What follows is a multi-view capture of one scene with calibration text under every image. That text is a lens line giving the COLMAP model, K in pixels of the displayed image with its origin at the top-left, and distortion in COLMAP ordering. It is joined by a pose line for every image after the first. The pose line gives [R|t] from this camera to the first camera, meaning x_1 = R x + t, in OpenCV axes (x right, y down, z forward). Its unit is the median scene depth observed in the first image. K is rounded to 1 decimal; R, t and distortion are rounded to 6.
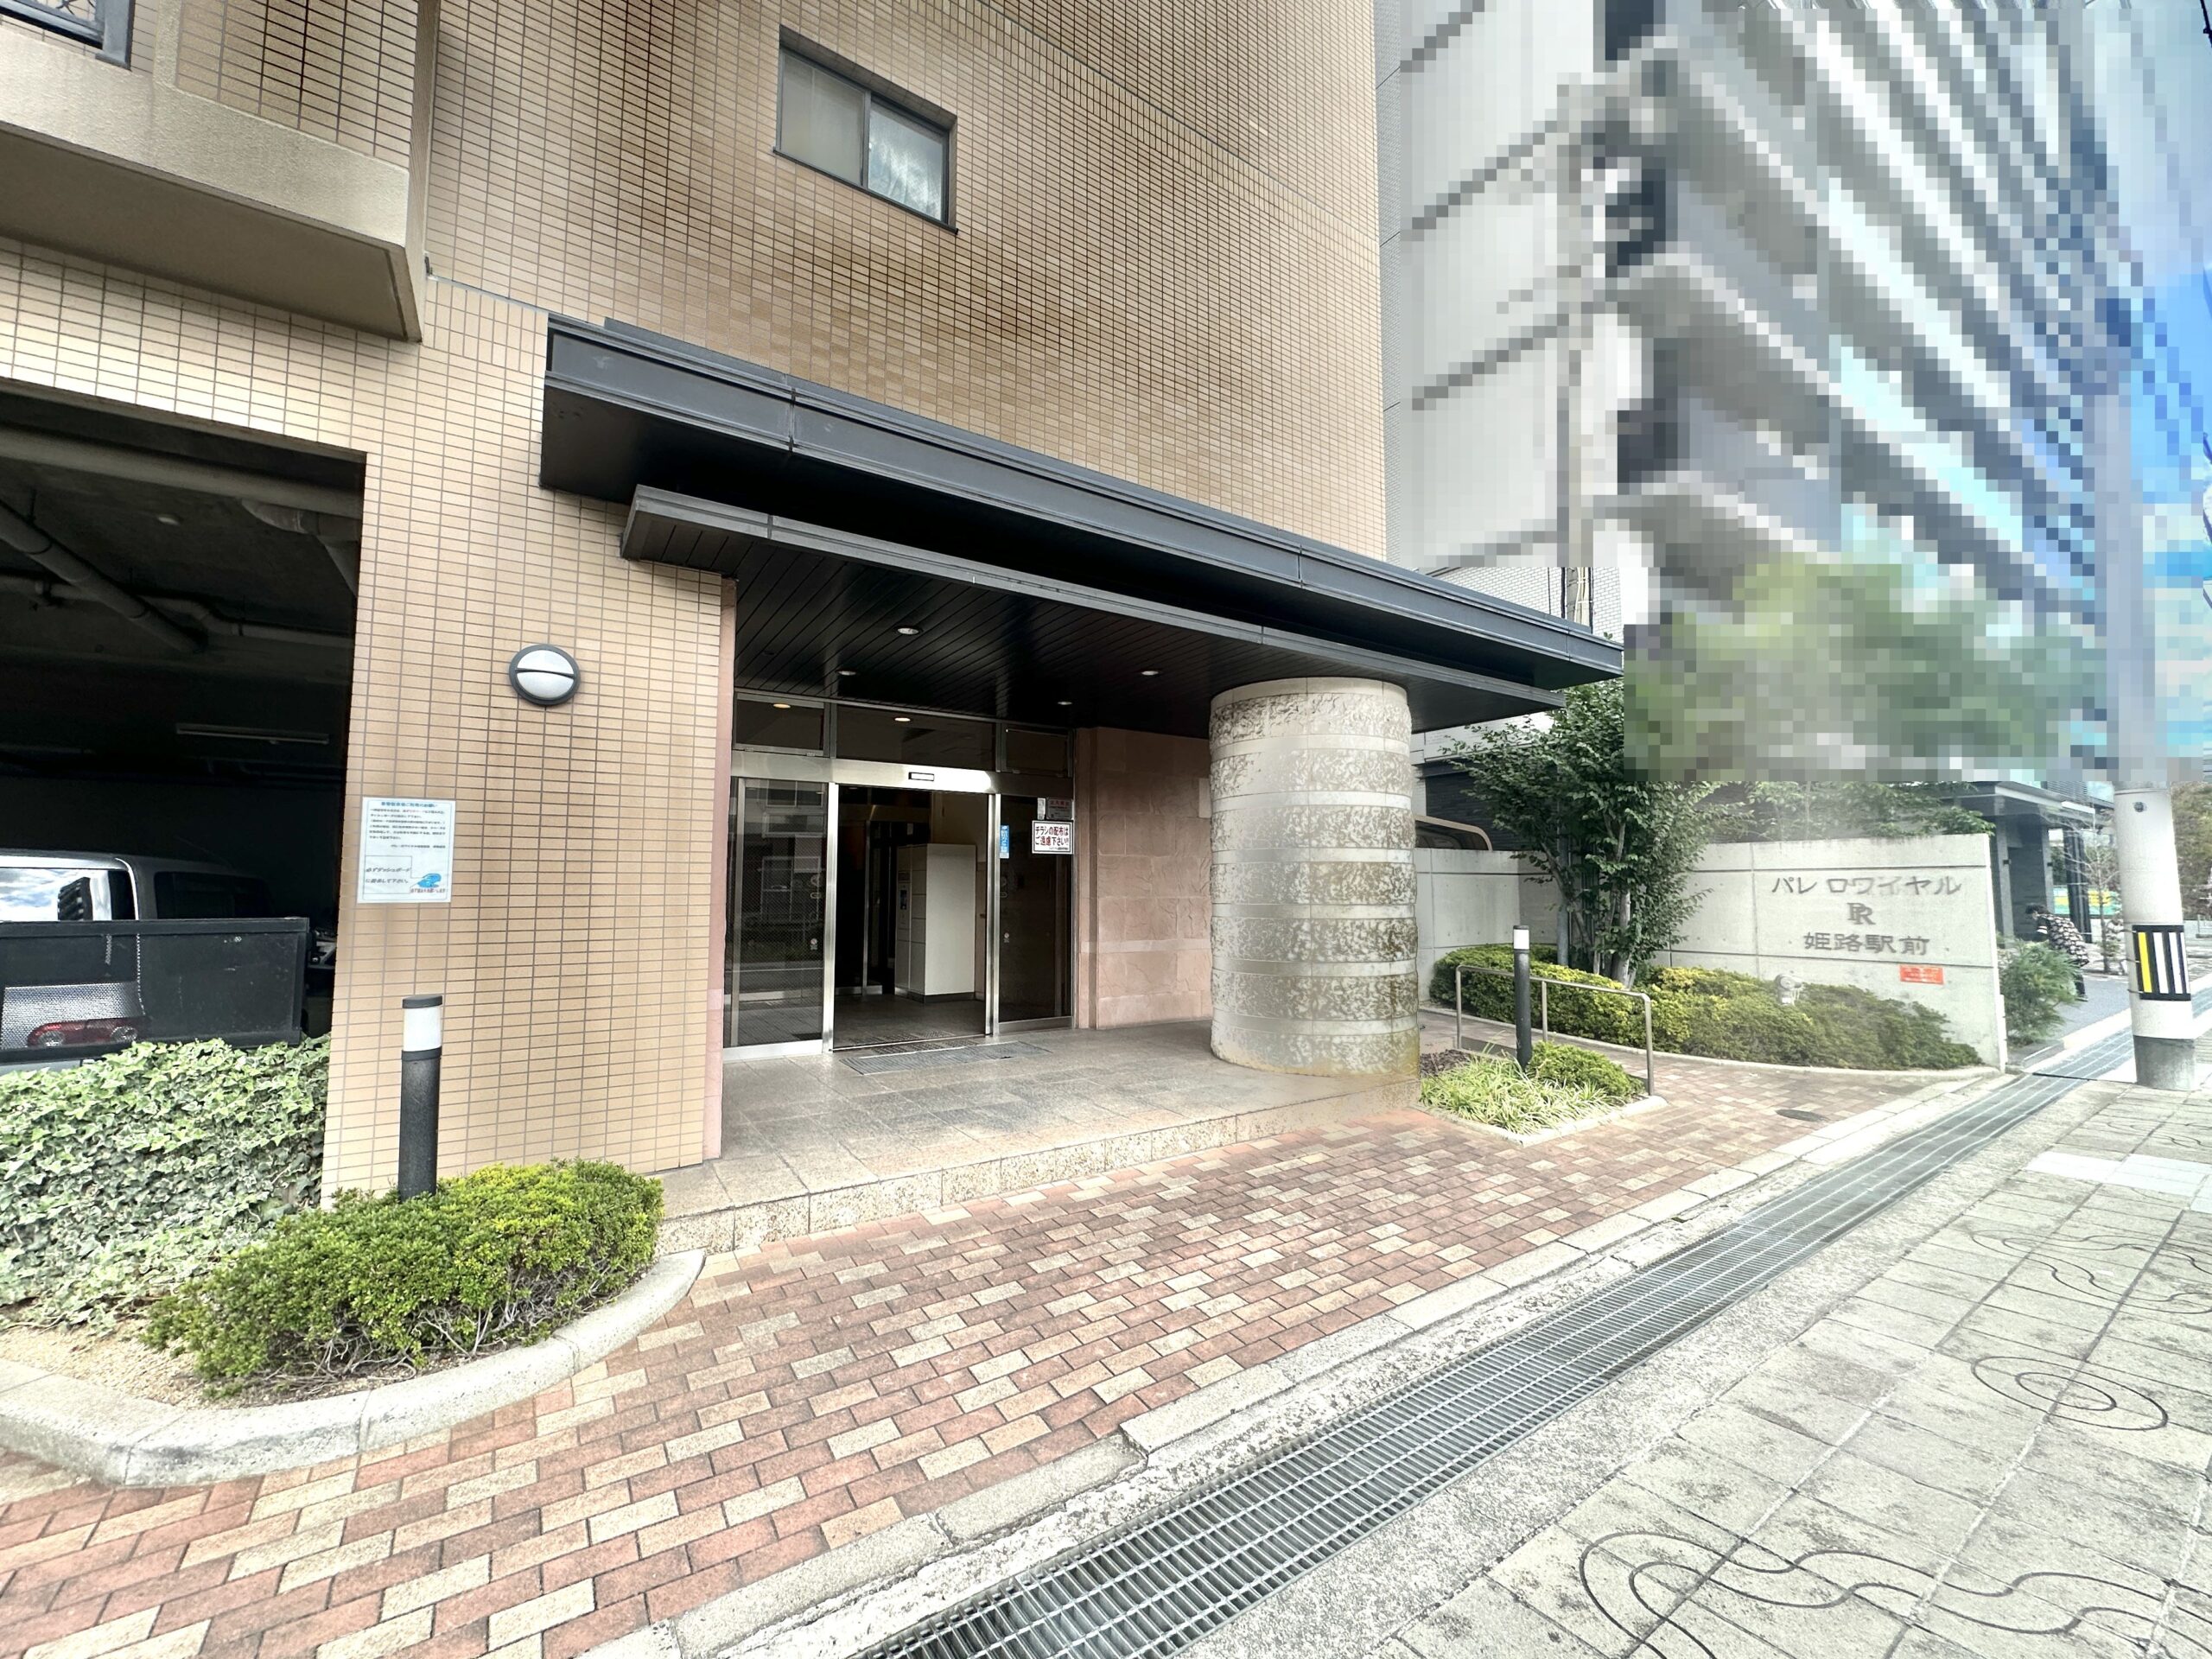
lens RADIAL K [[924.2, 0, 1111.6], [0, 924.2, 762.1], [0, 0, 1]] dist [0.012236, -0.031596]
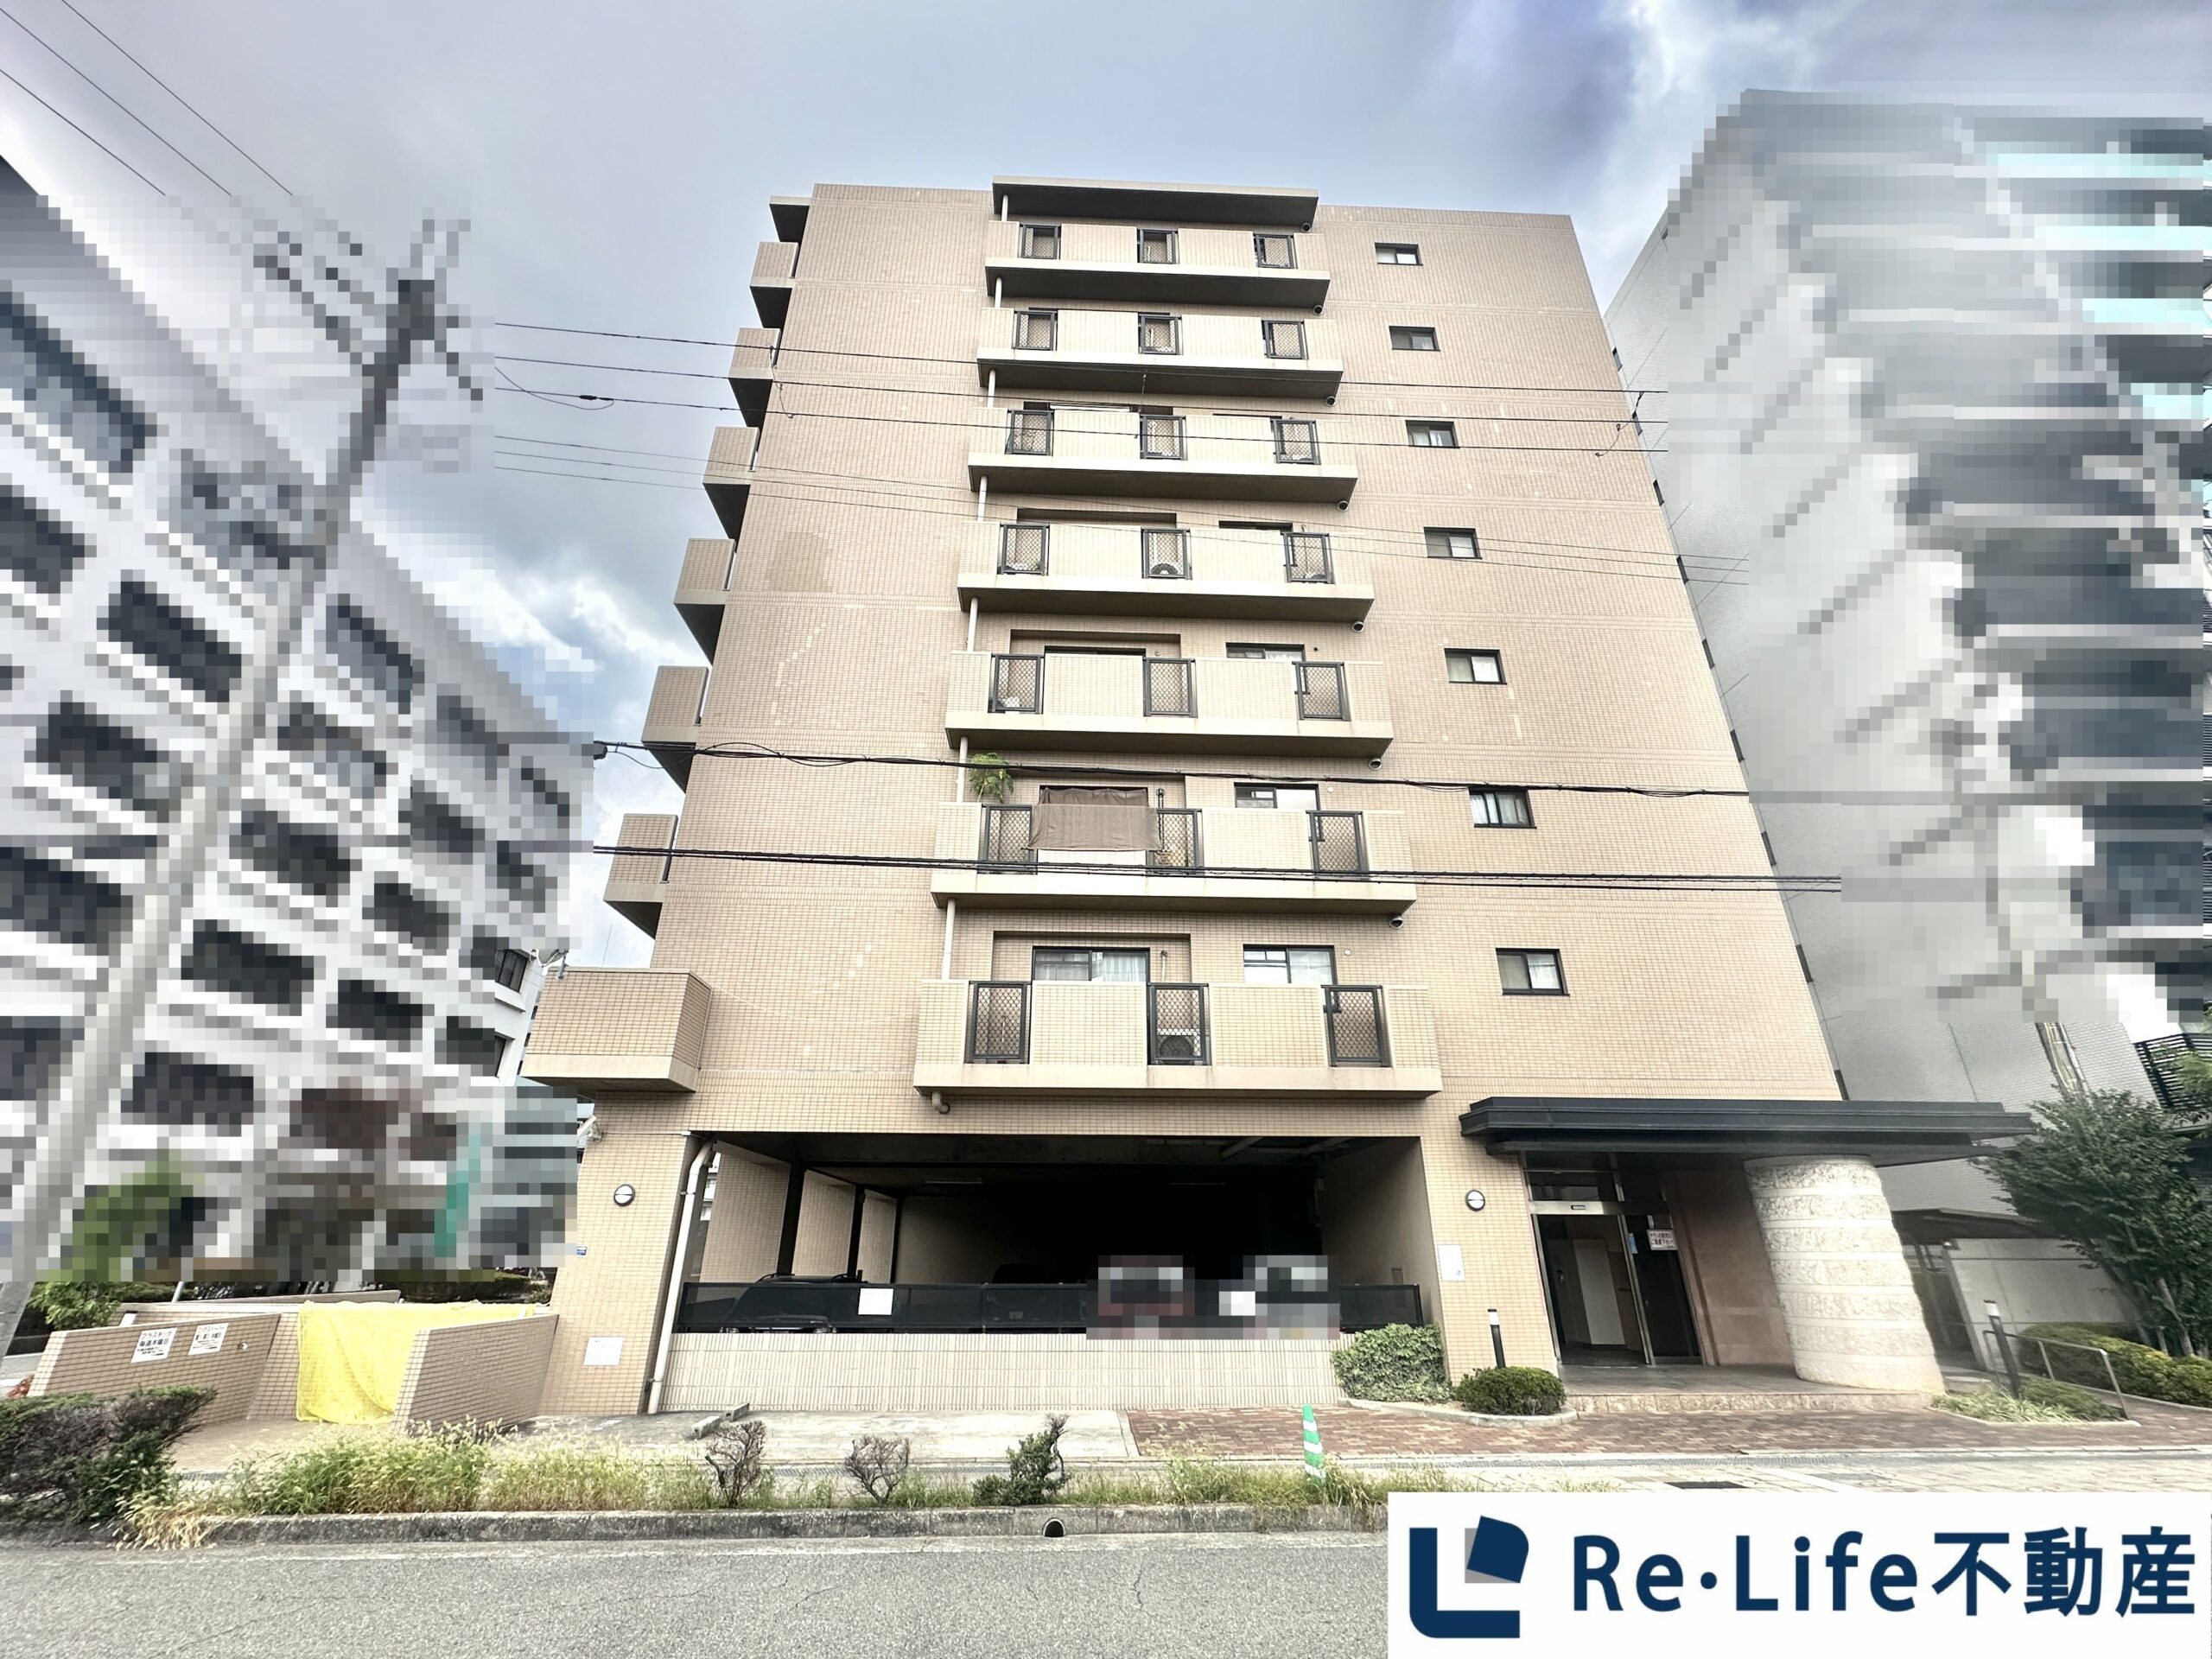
lens RADIAL K [[955.1, 0, 1106.6], [0, 955.1, 816.1], [0, 0, 1]] dist [-0.000869, -0.000217]
pose [[0.859985, -0.210724, -0.464781, 0.039588], [0.064899, 0.948530, -0.309967, -0.185473], [0.506176, 0.236403, 0.829397, -1.198825]]
